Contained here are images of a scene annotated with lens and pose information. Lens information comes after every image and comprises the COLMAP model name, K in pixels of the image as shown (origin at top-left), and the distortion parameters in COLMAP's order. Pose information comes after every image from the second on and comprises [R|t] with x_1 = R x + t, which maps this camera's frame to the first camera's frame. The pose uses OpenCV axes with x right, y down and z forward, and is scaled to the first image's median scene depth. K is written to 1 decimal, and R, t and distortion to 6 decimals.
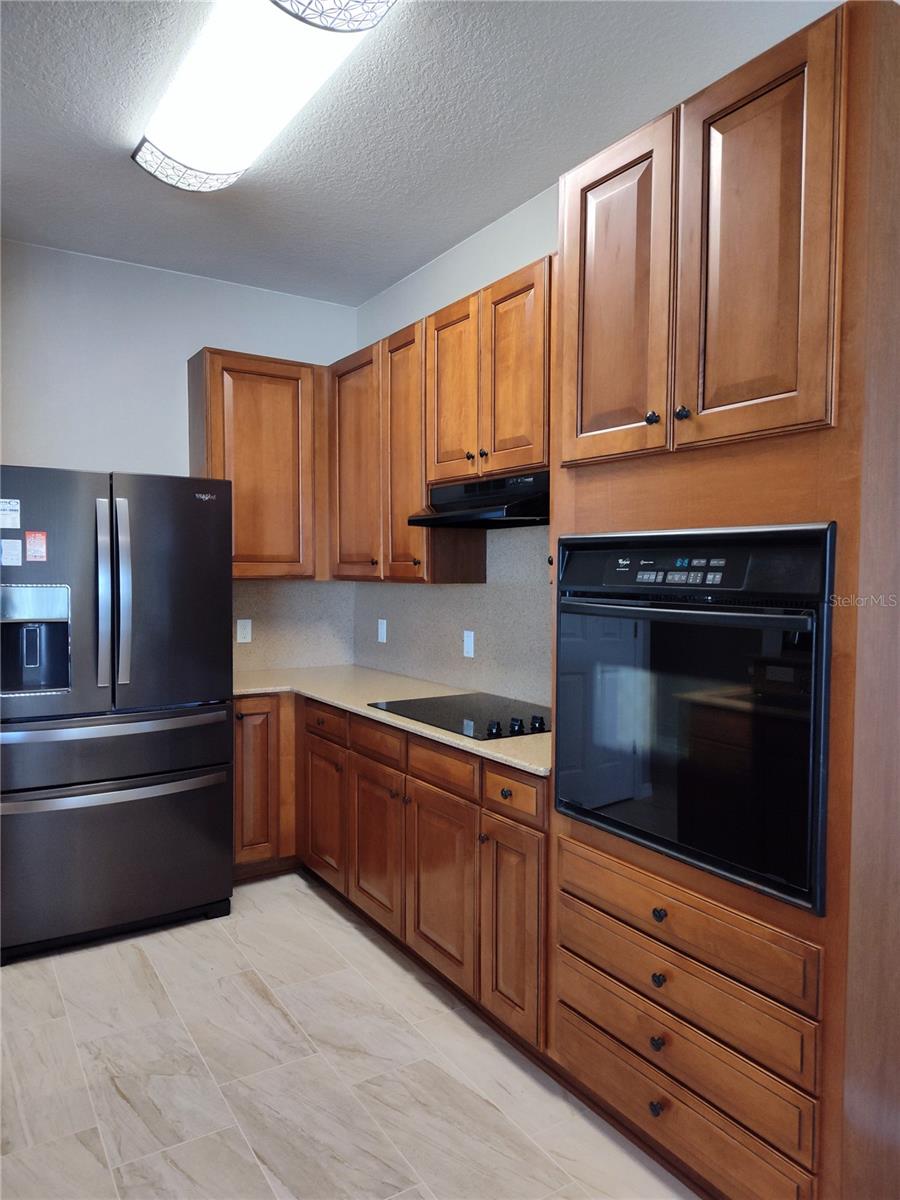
lens RADIAL K [[800.5, 0, 450.0], [0, 800.5, 600.0], [0, 0, 1]] dist [0.019912, -0.005071]
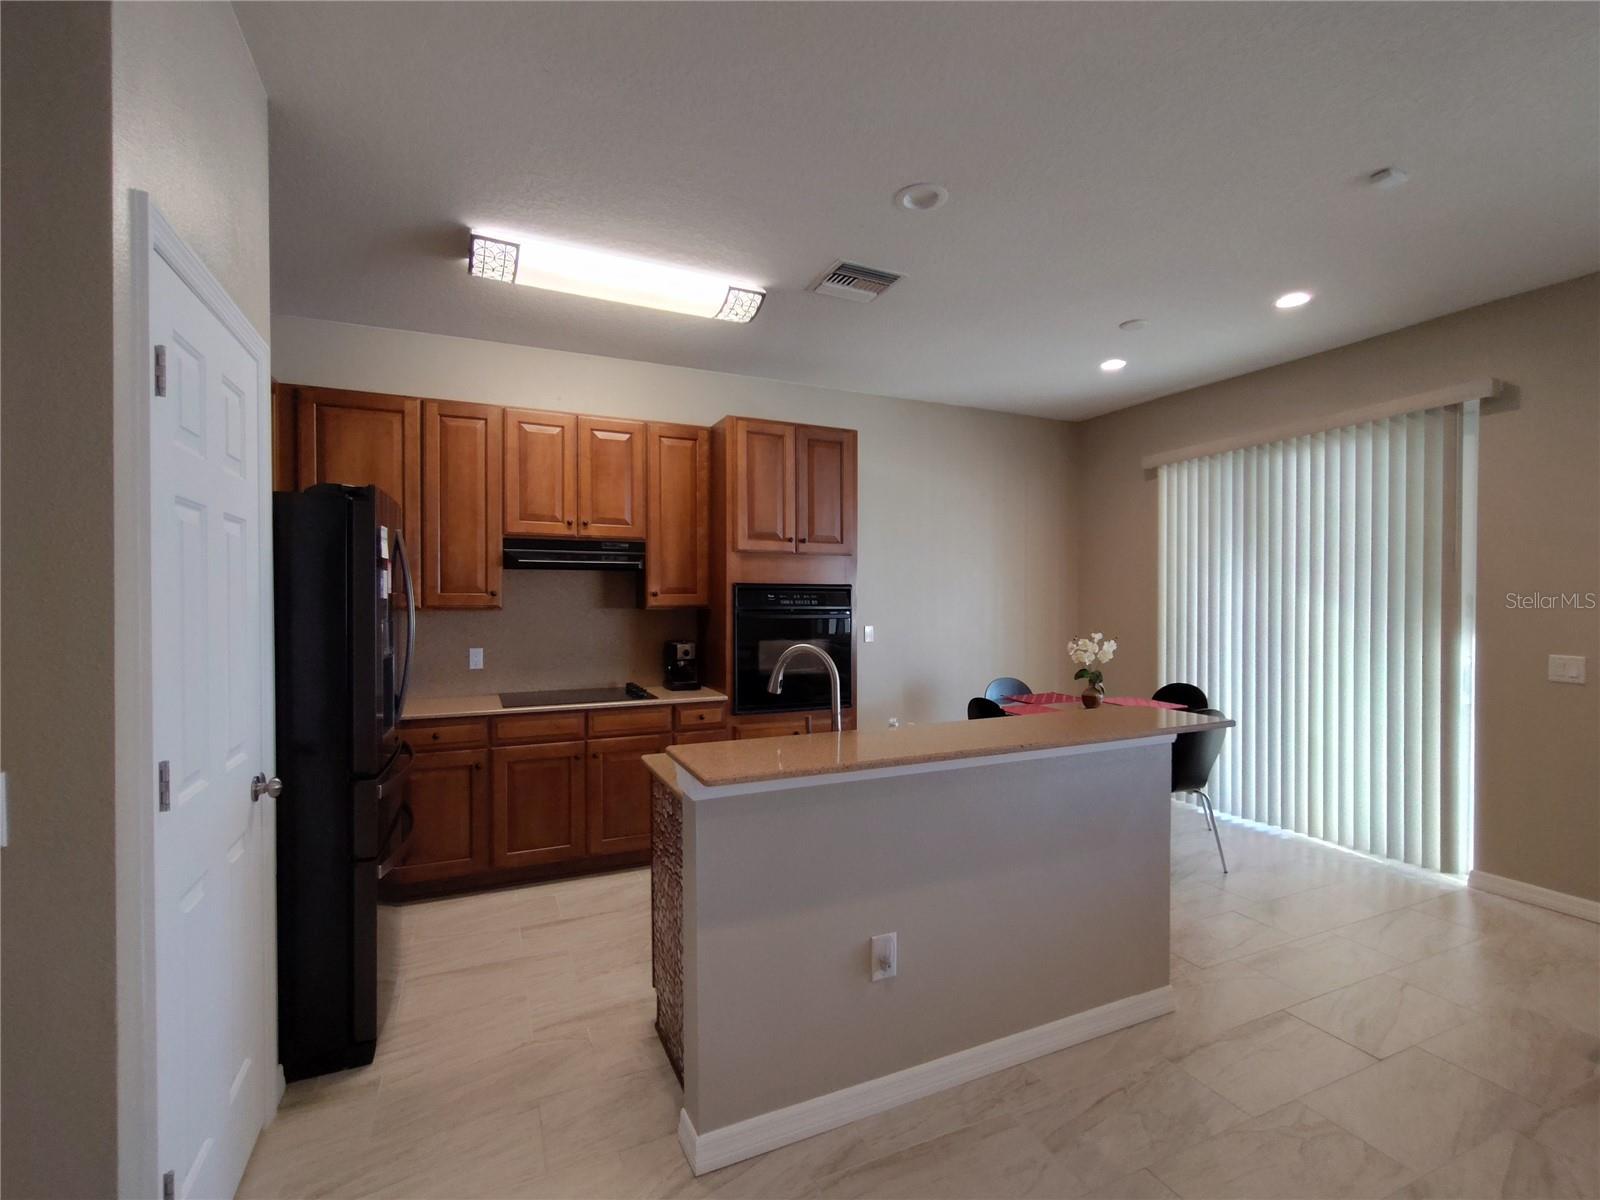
lens RADIAL K [[729.0, 0, 800.0], [0, 729.0, 600.0], [0, 0, 1]] dist [-0.002320, -0.000157]
pose [[0.145871, -0.007343, 0.989276, -1.326637], [0.037298, 0.999302, 0.001918, -0.025524], [-0.988600, 0.036619, 0.146043, 0.416320]]
